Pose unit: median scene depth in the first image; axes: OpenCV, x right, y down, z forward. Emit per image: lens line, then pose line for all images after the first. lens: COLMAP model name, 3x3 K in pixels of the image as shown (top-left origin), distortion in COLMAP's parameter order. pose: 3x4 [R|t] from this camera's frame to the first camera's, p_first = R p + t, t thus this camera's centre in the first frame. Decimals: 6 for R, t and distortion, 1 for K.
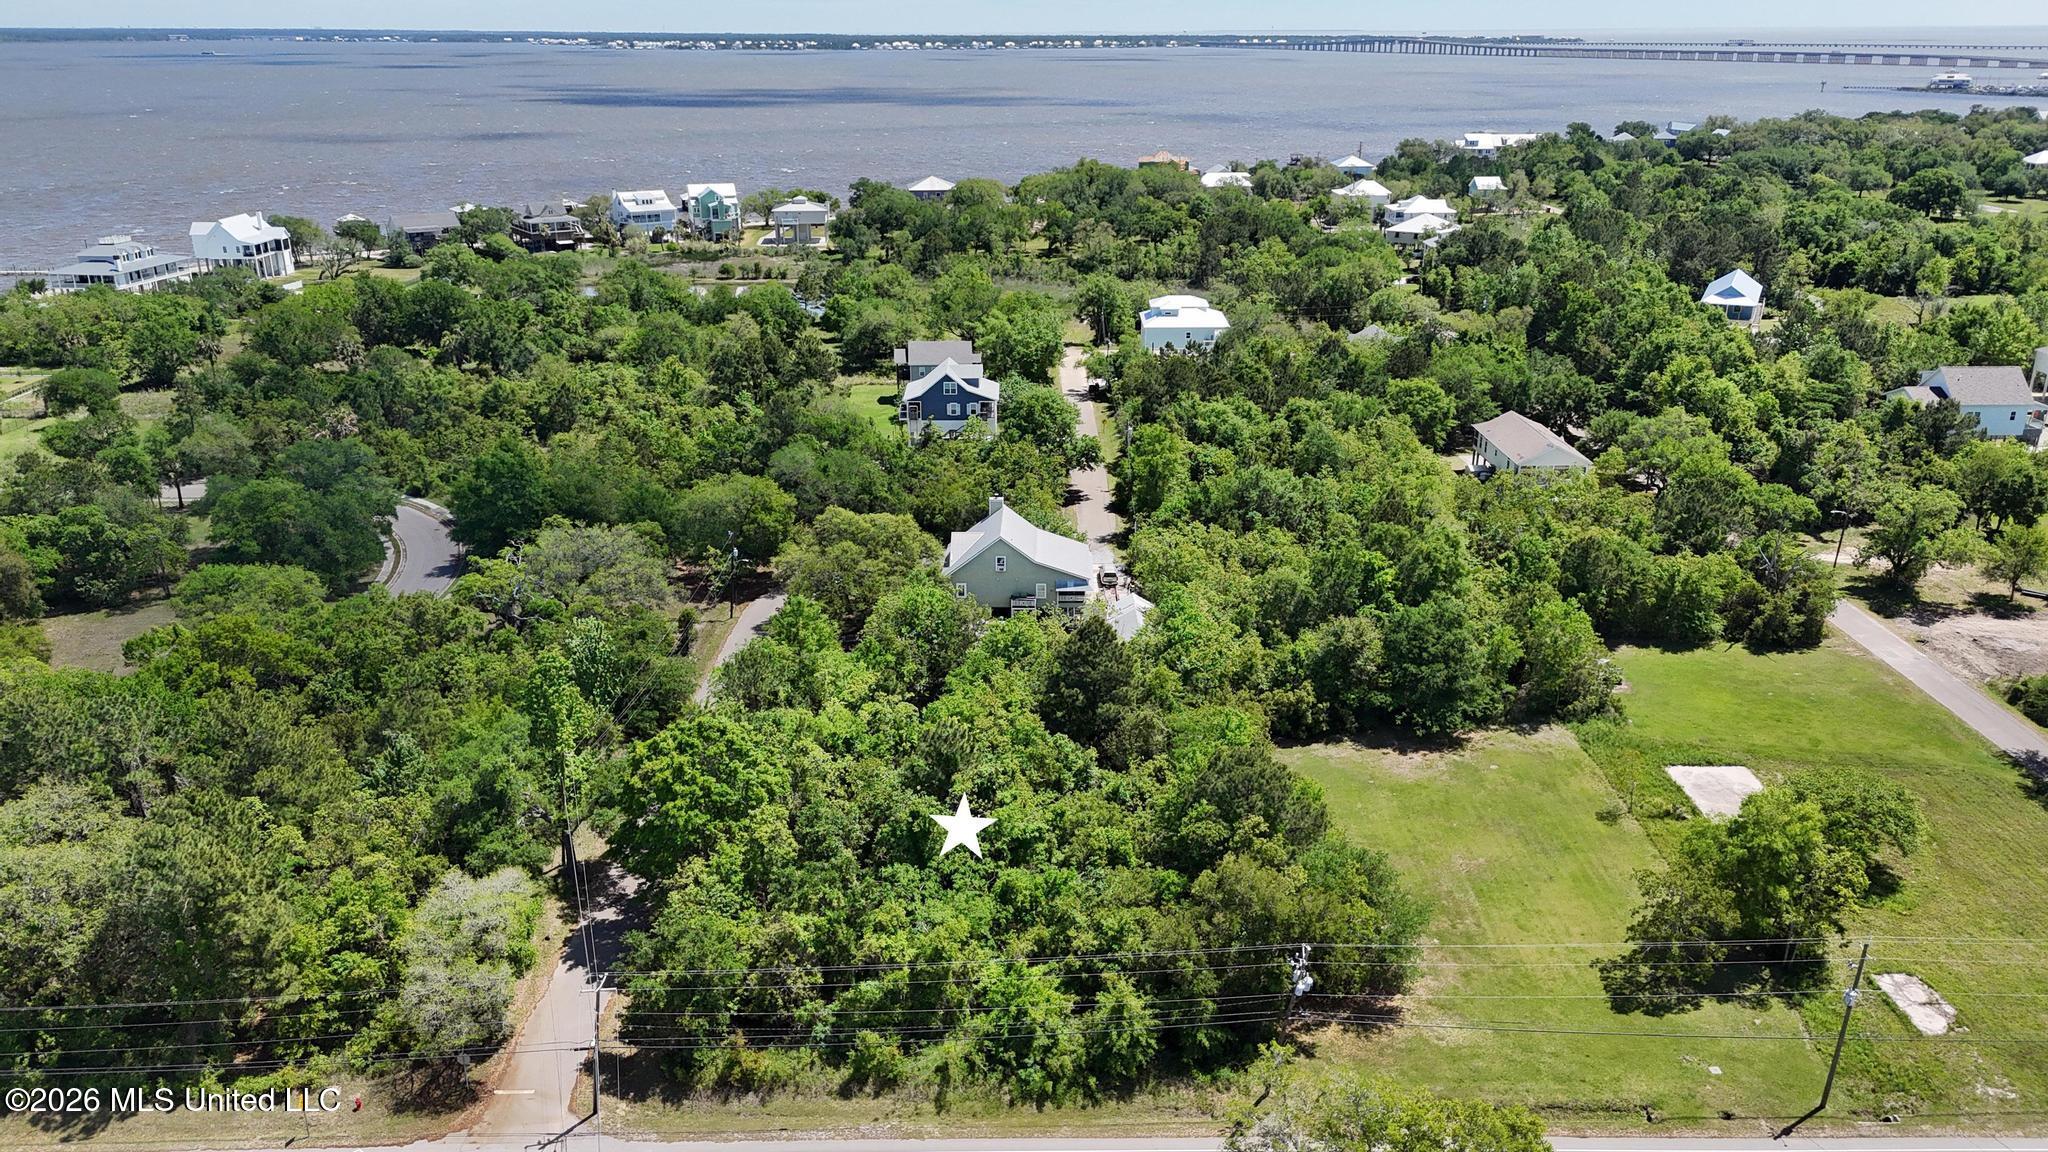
lens RADIAL K [[1485.9, 0, 1024.0], [0, 1485.9, 576.0], [0, 0, 1]] dist [0.054445, -0.051234]
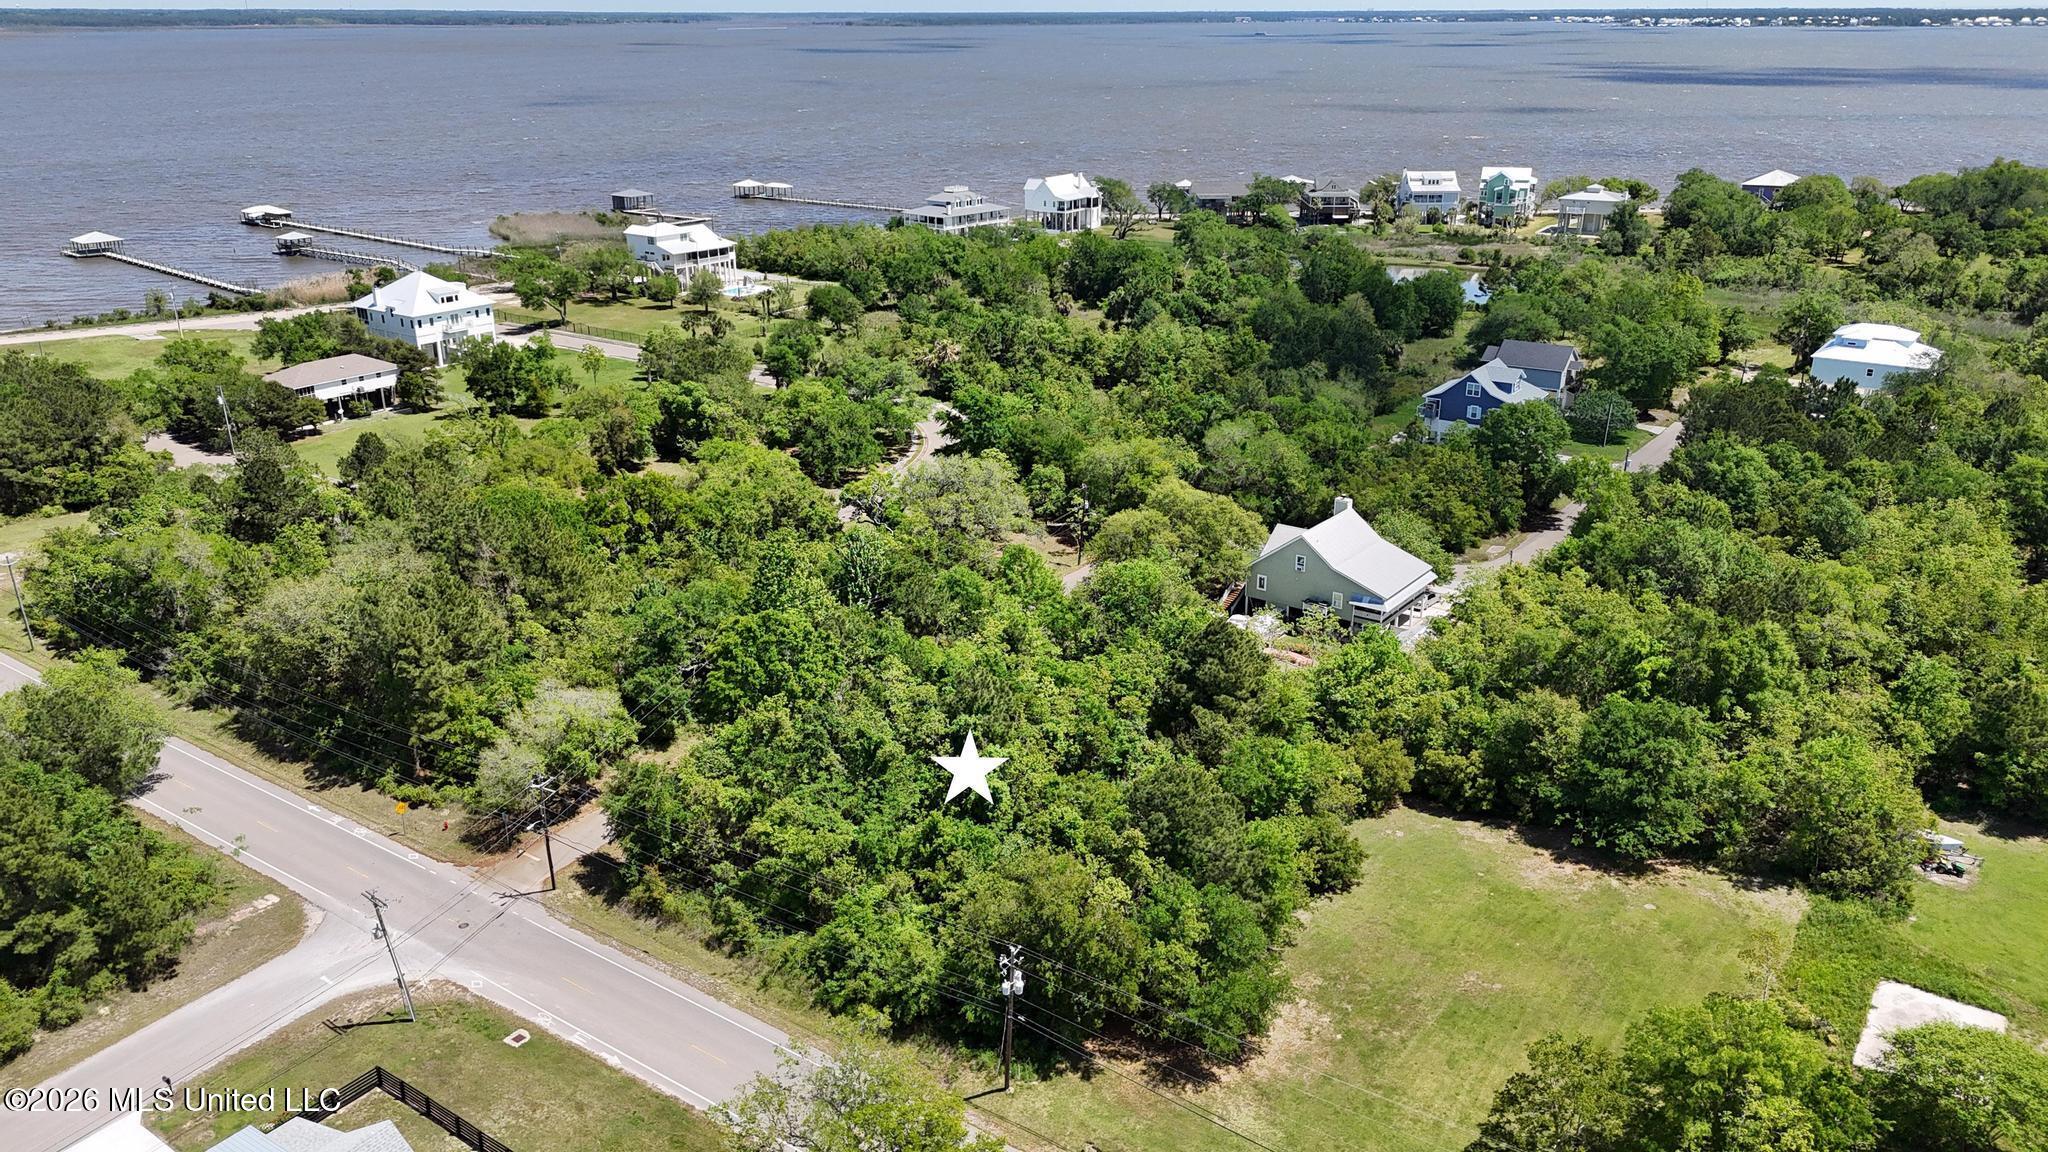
lens RADIAL K [[1485.9, 0, 1024.0], [0, 1485.9, 576.0], [0, 0, 1]] dist [0.054445, -0.051234]
pose [[0.813307, 0.203690, -0.545016, 0.257859], [-0.196884, 0.977806, 0.071636, -0.024002], [0.547512, 0.049043, 0.835360, 0.065127]]
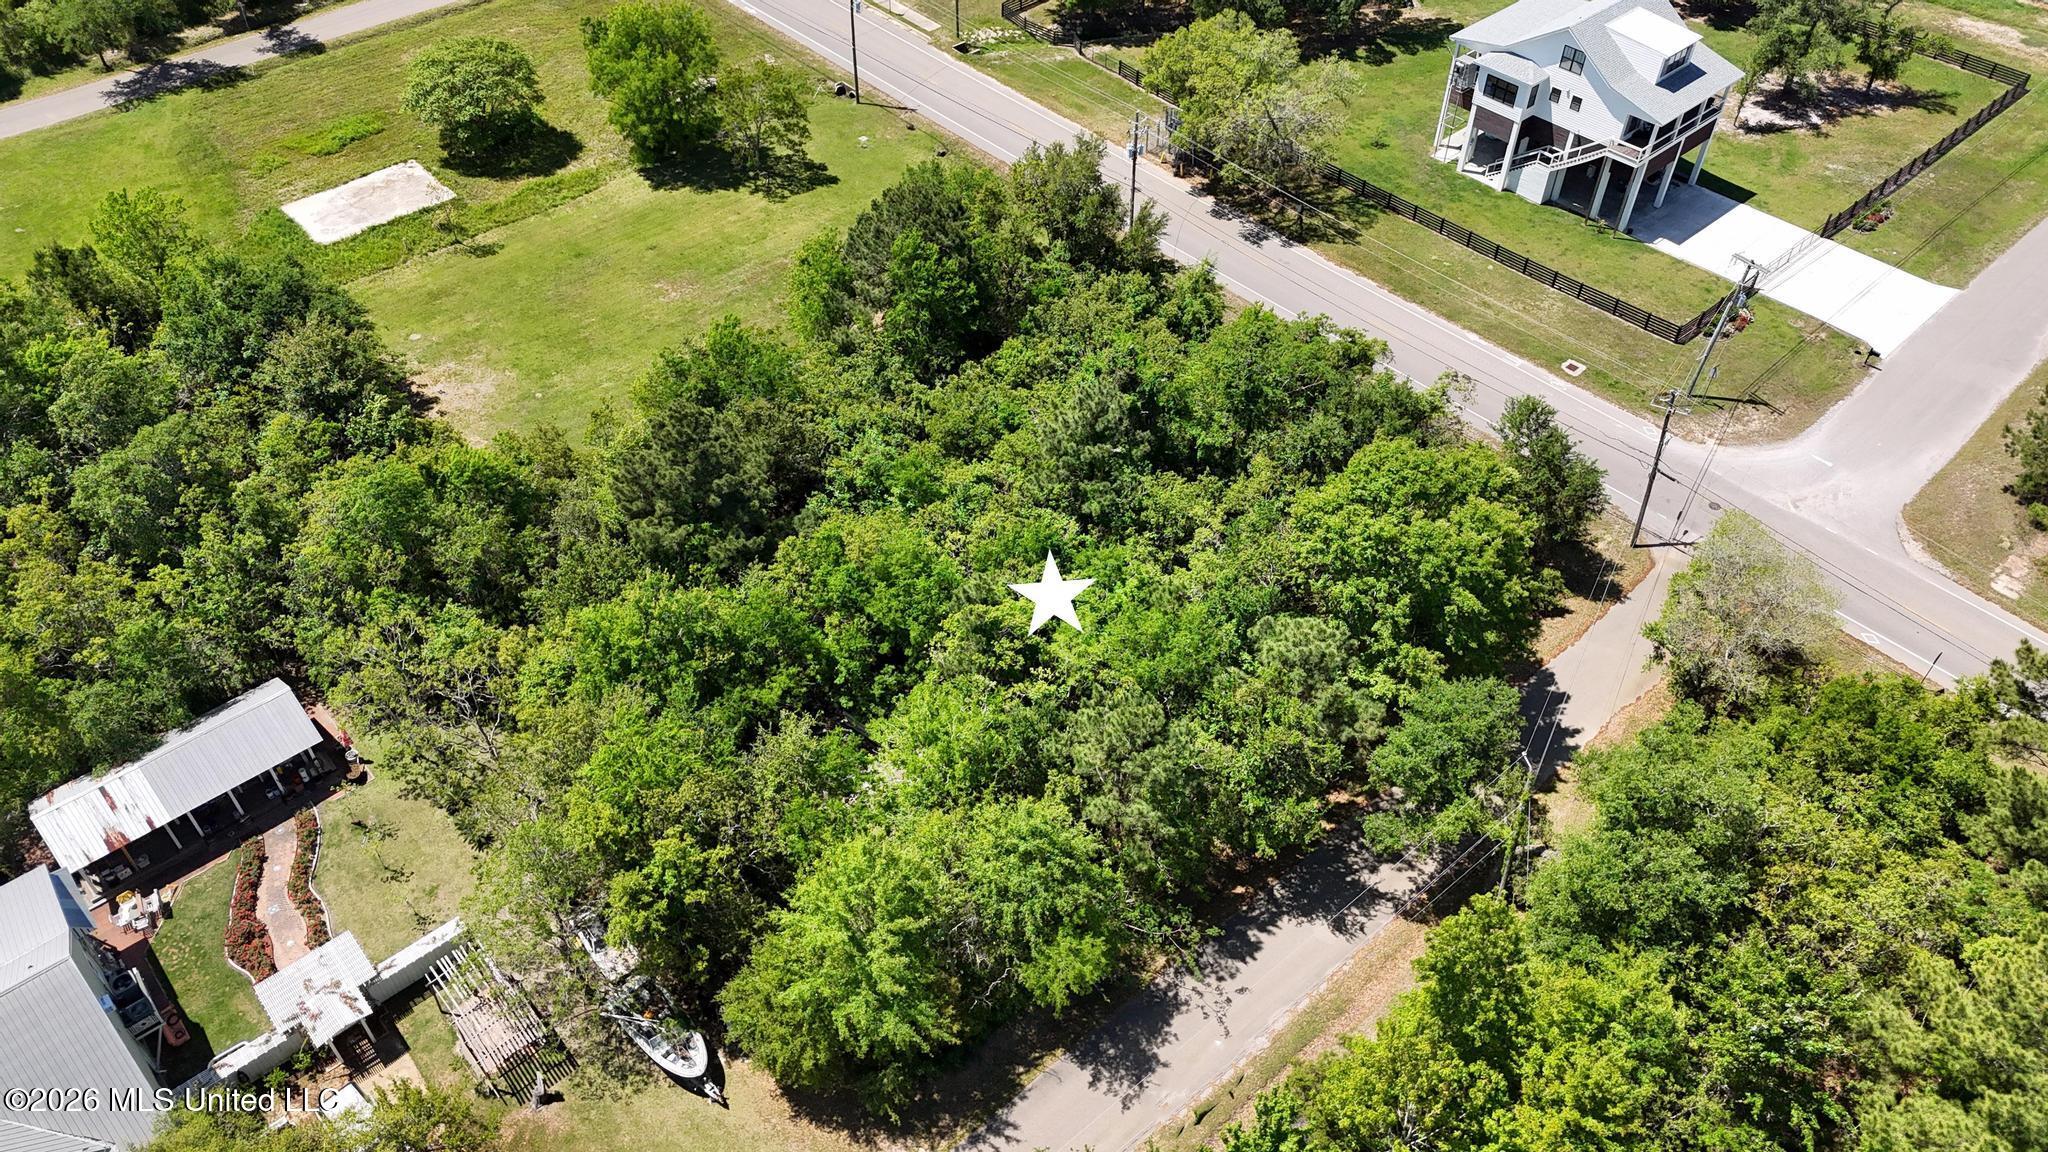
lens RADIAL K [[1485.9, 0, 1024.0], [0, 1485.9, 576.0], [0, 0, 1]] dist [0.054445, -0.051234]
pose [[-0.666767, -0.529798, 0.524153, -0.214269], [0.253113, 0.500523, 0.827895, -0.216251], [-0.700968, 0.684683, -0.199634, 0.586736]]
